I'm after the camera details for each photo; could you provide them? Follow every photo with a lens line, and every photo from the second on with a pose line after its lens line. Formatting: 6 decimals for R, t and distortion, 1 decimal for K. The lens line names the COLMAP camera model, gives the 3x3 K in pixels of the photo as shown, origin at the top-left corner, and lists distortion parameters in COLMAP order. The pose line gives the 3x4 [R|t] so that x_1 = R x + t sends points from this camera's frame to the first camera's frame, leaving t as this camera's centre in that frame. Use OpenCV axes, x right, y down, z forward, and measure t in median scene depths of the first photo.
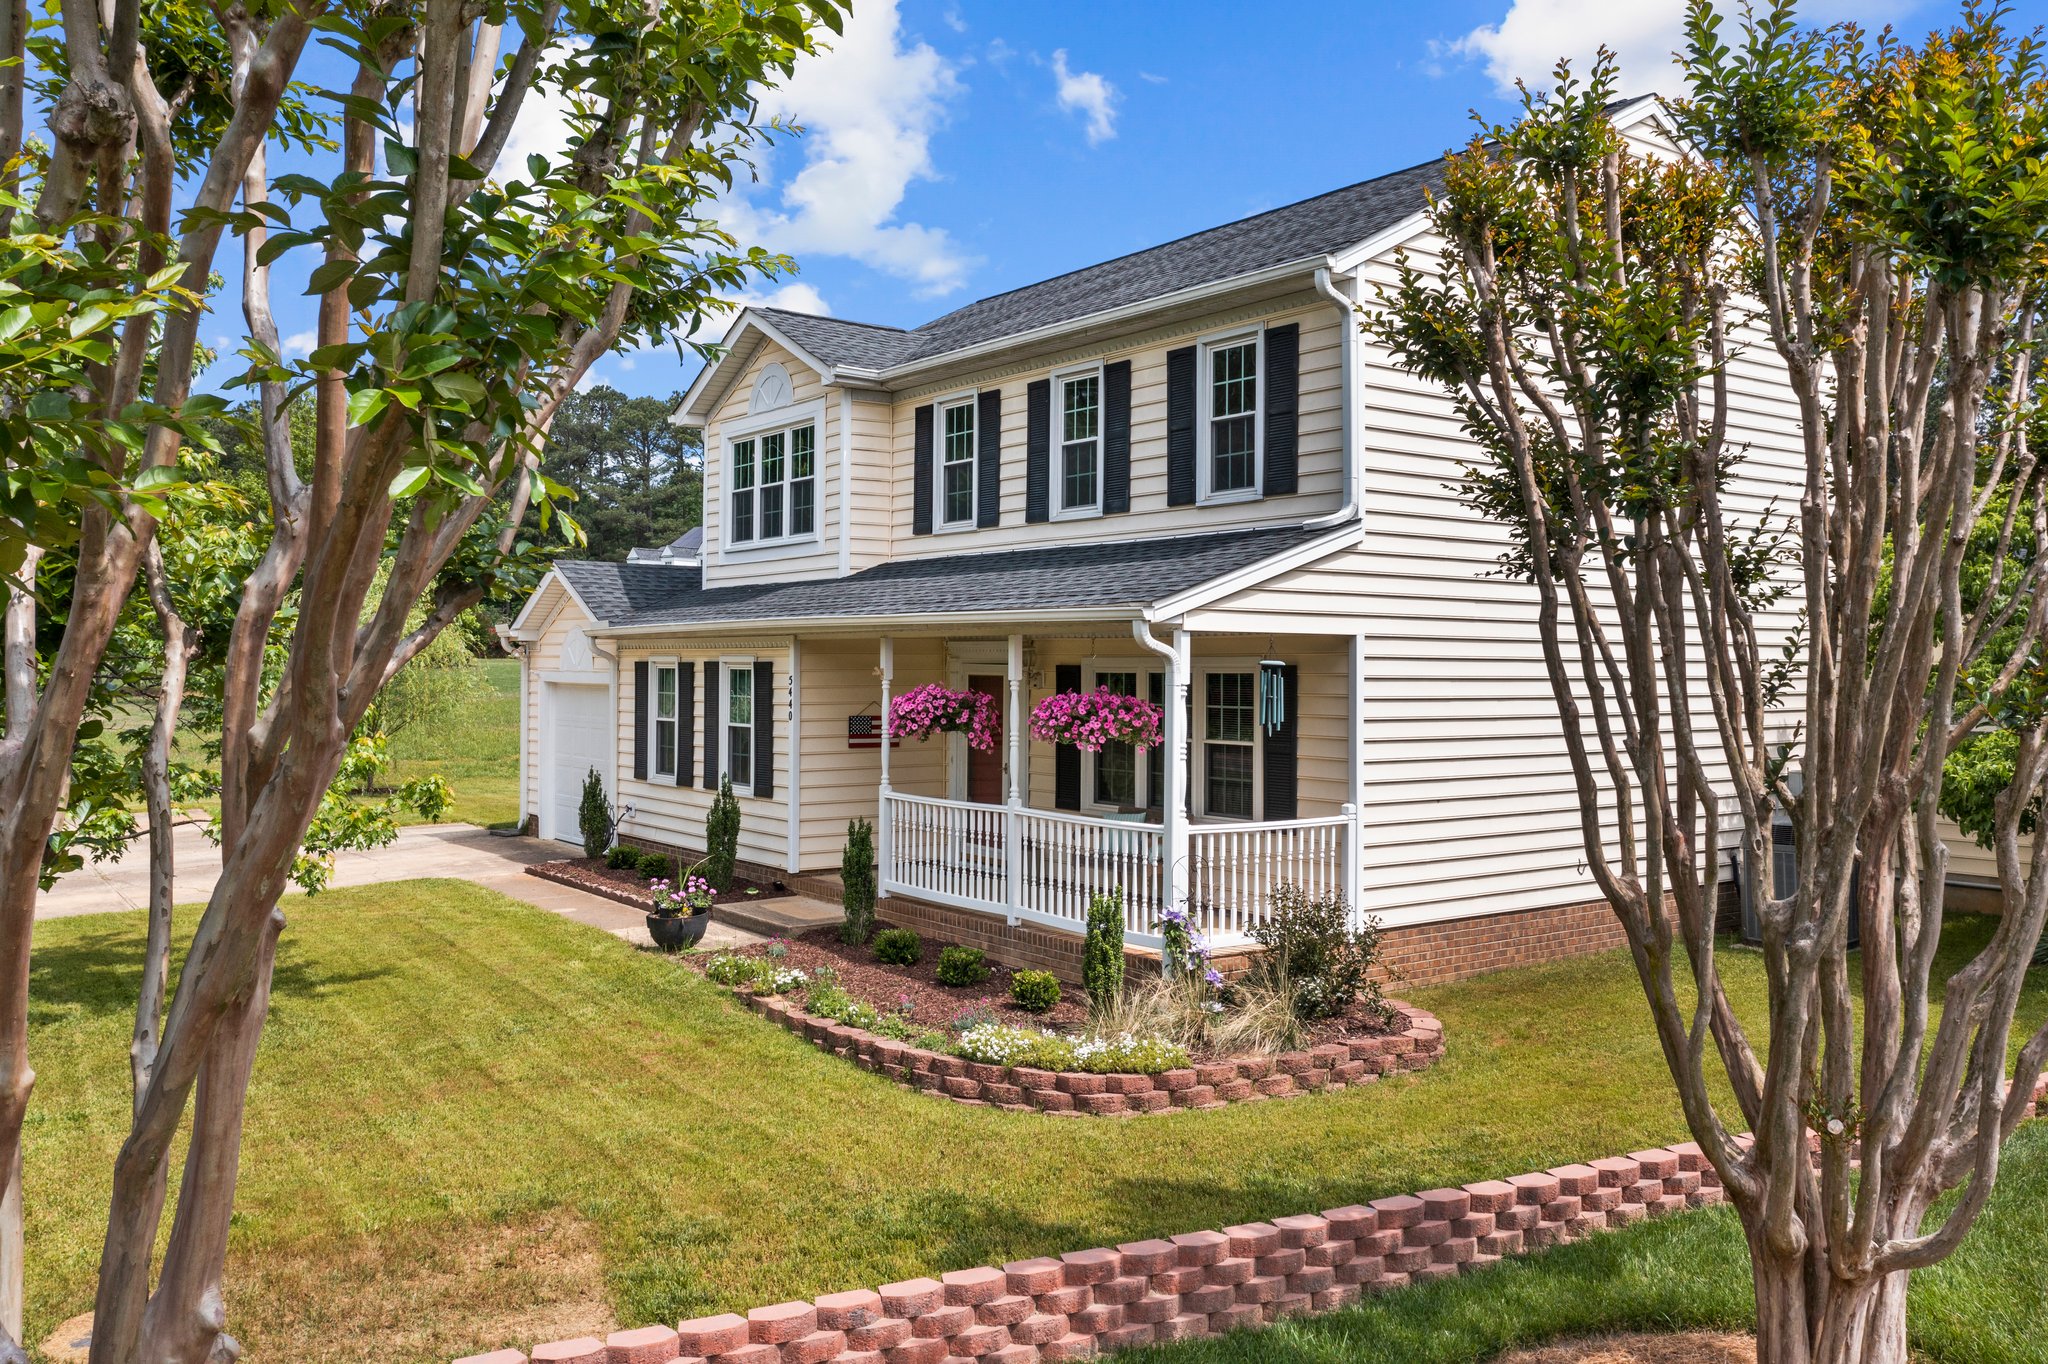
lens RADIAL K [[1625.1, 0, 1034.9], [0, 1625.1, 654.1], [0, 0, 1]] dist [-0.006583, -0.001006]
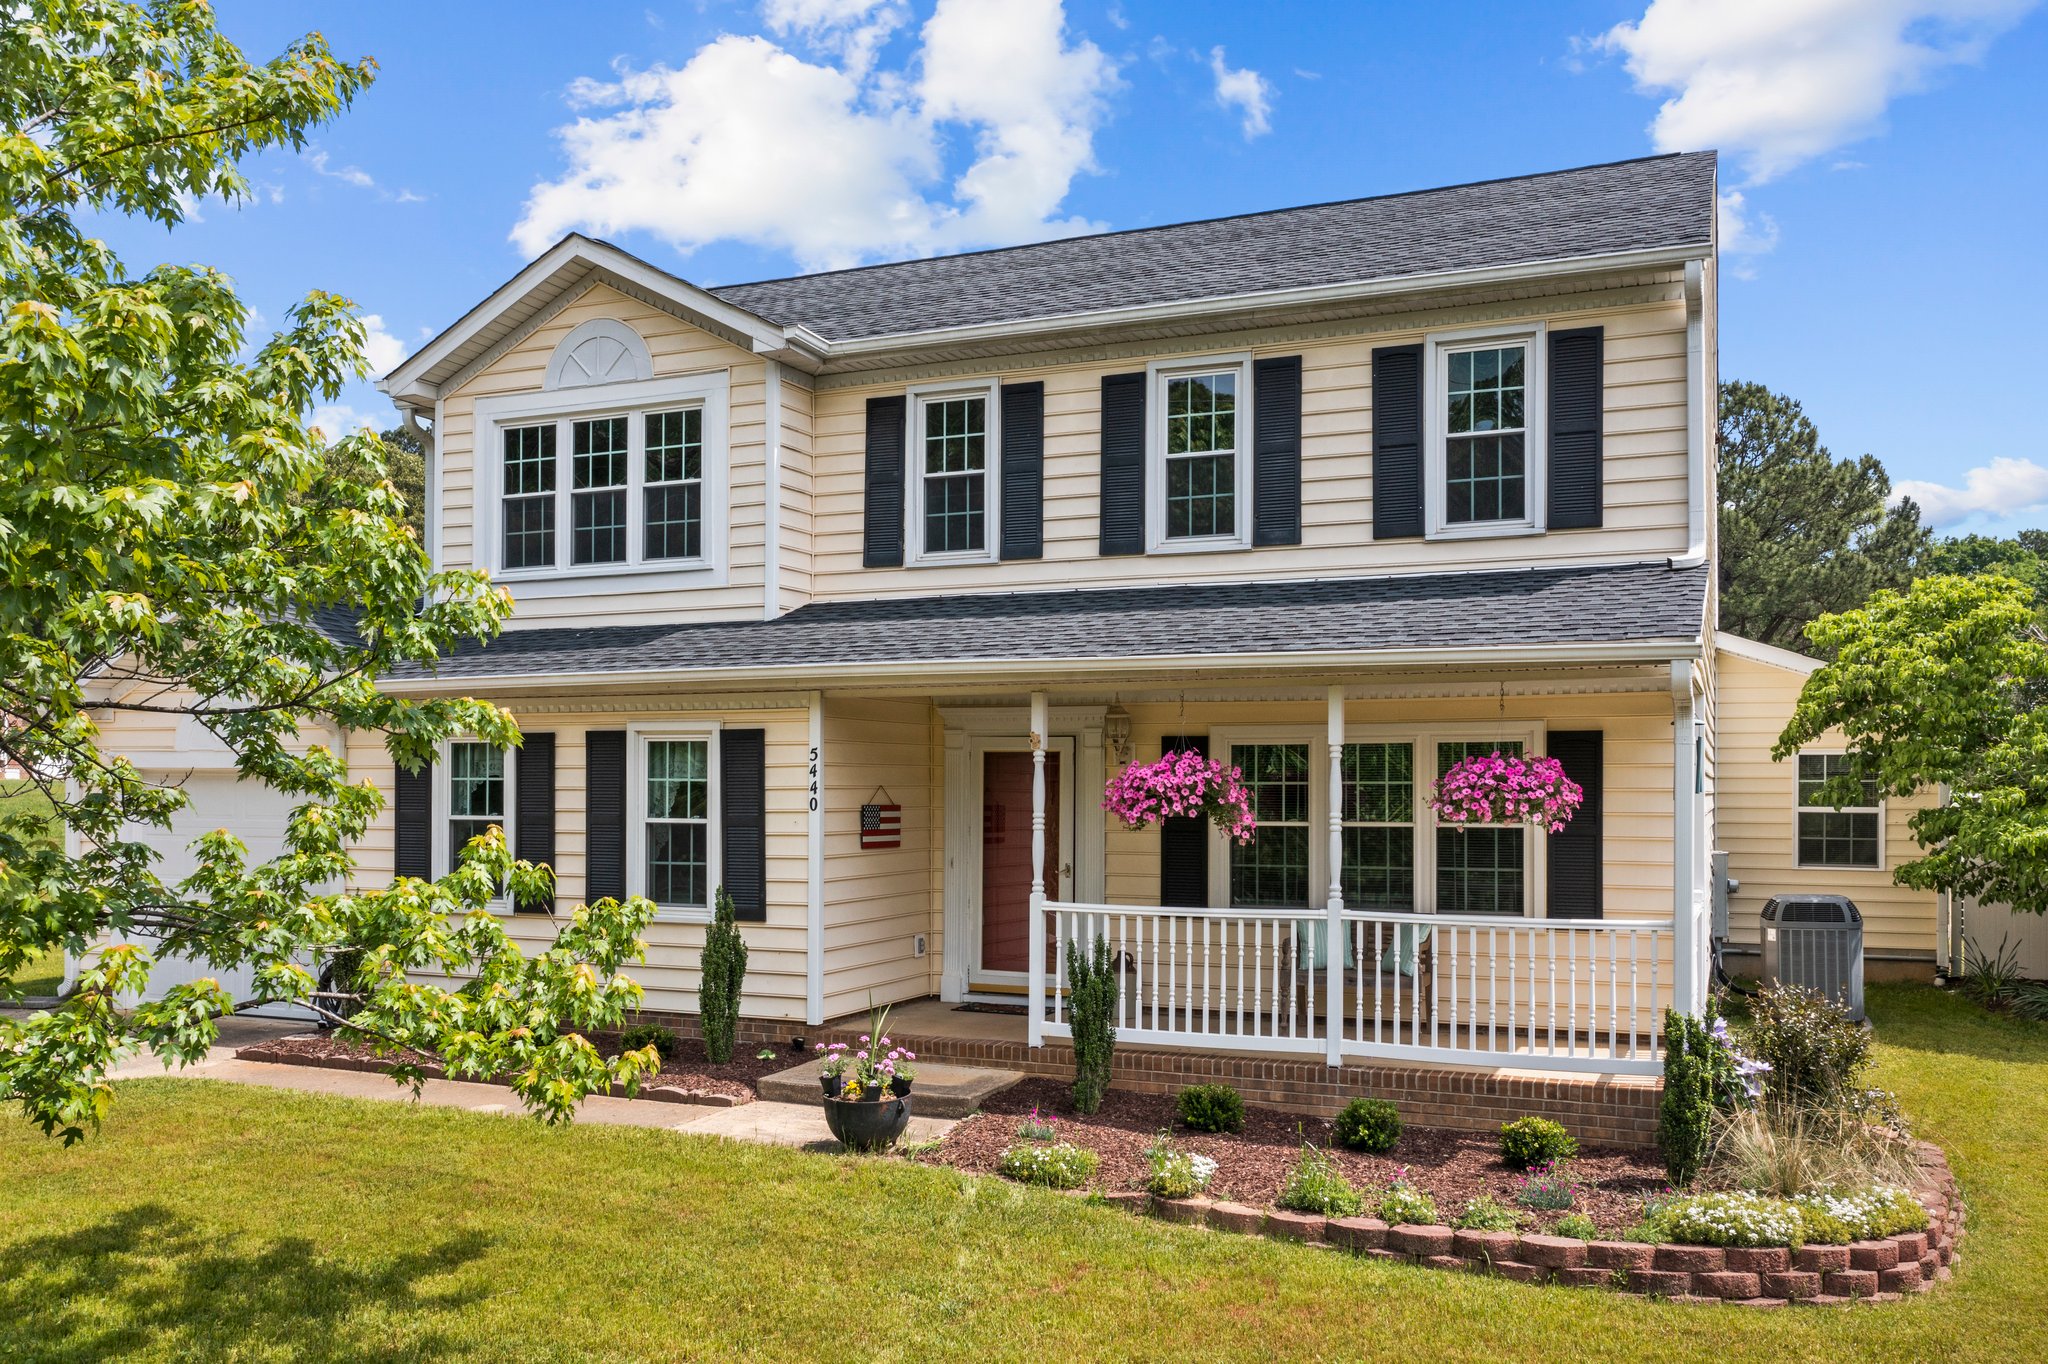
lens RADIAL K [[1651.2, 0, 1025.2], [0, 1651.2, 781.1], [0, 0, 1]] dist [-0.003351, 0.002366]
pose [[0.865722, -0.000377, 0.500525, -0.430492], [-0.001703, 0.999992, 0.003699, 0.025013], [-0.500522, -0.004055, 0.865714, 0.327311]]
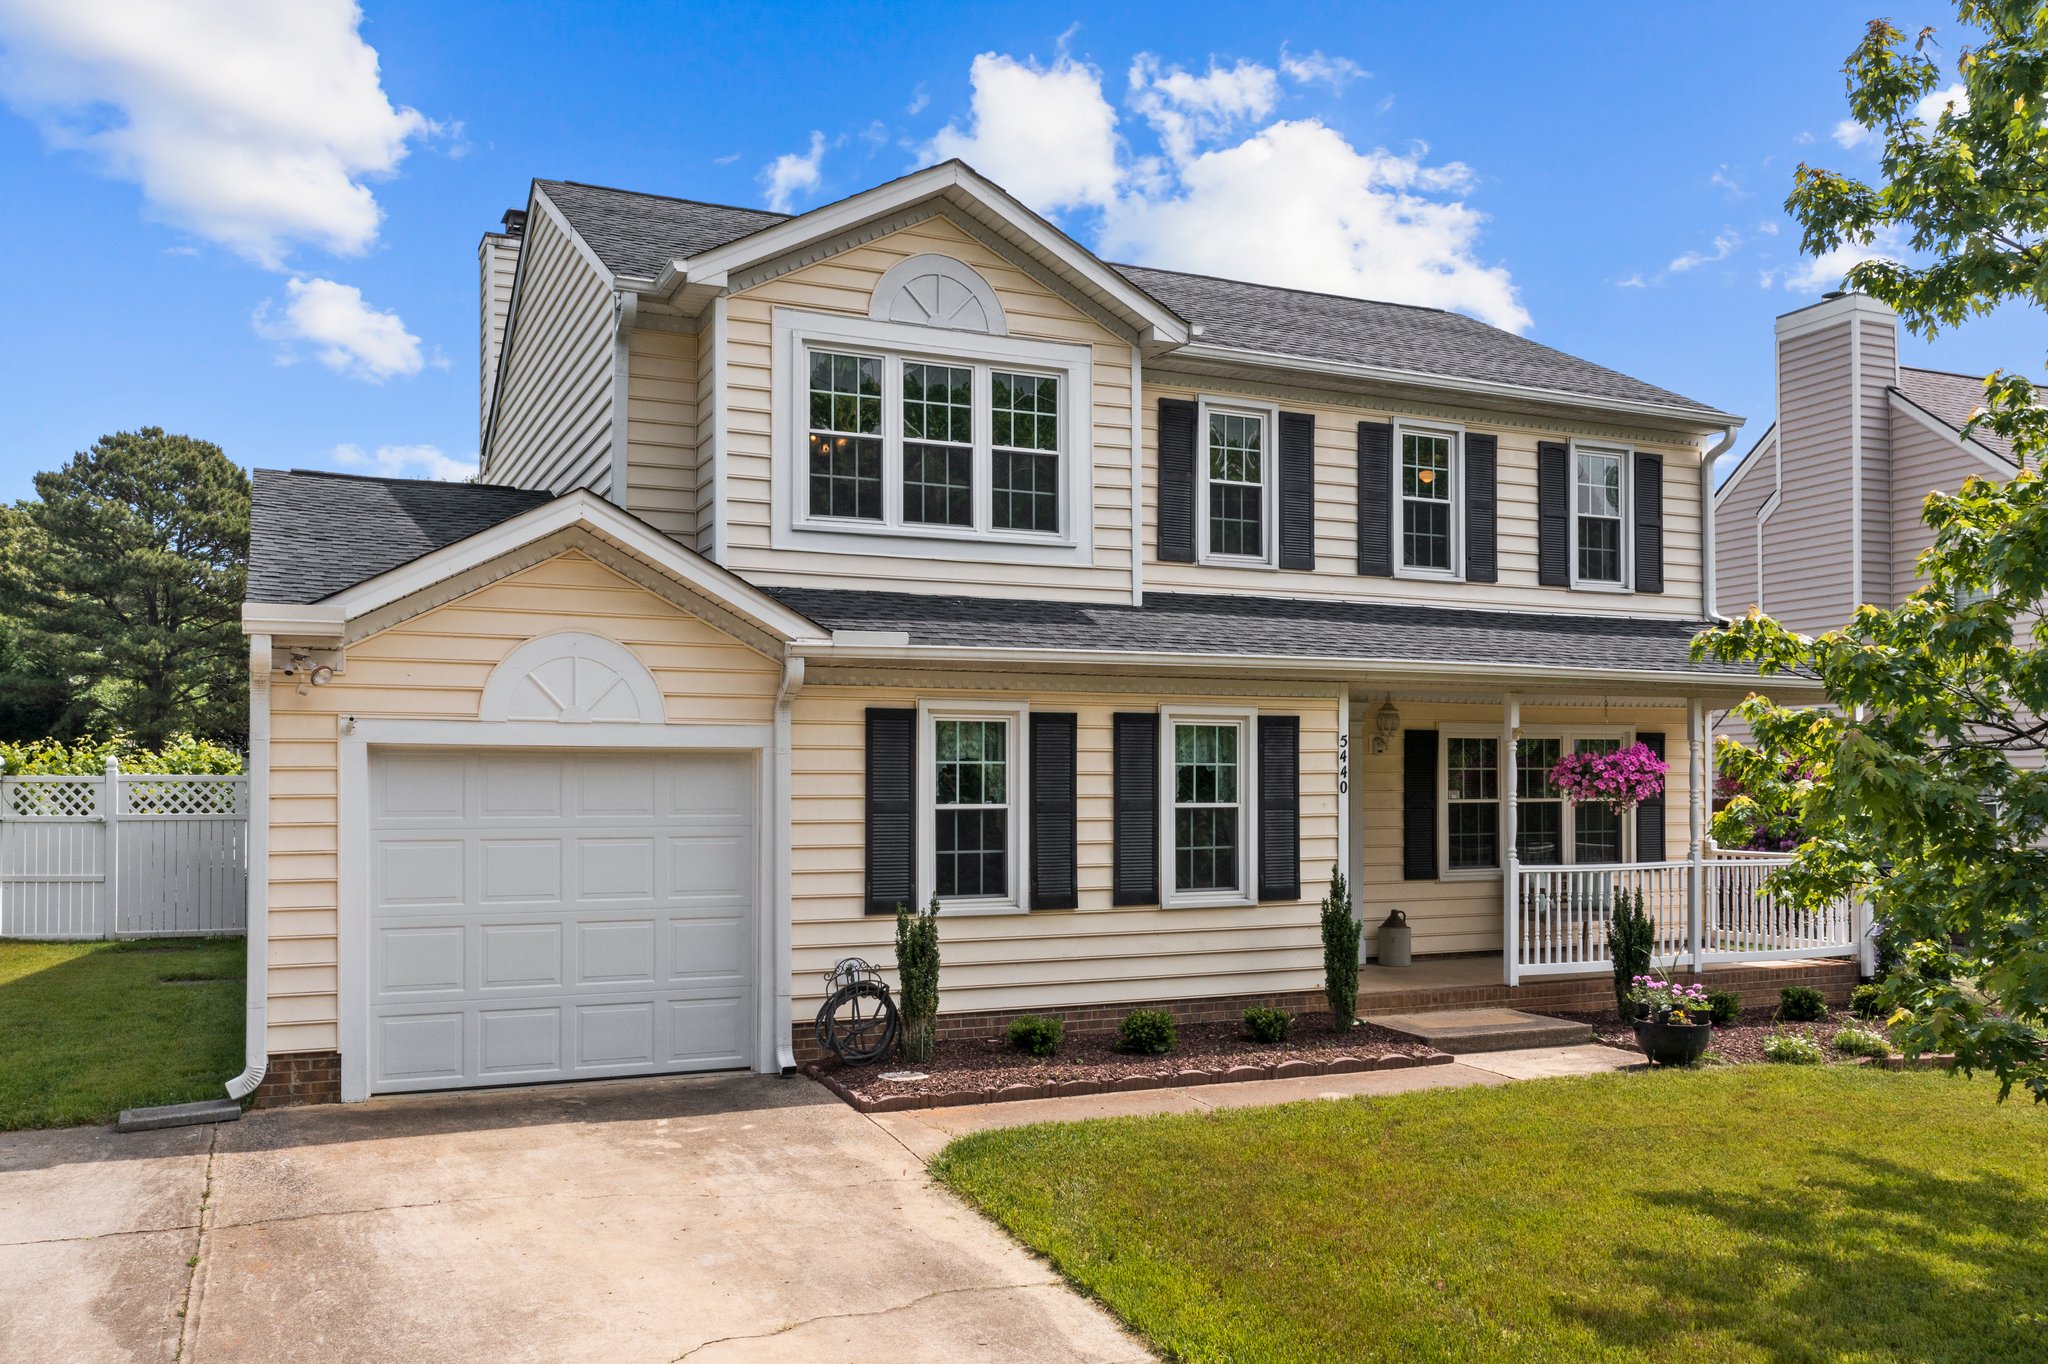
lens RADIAL K [[1660.1, 0, 1018.9], [0, 1660.1, 762.9], [0, 0, 1]] dist [-0.007660, 0.002706]
pose [[0.210978, 0.005599, 0.977475, -0.949117], [-0.005467, 0.999975, -0.004548, 0.030833], [-0.977476, -0.004385, 0.211003, 0.981514]]
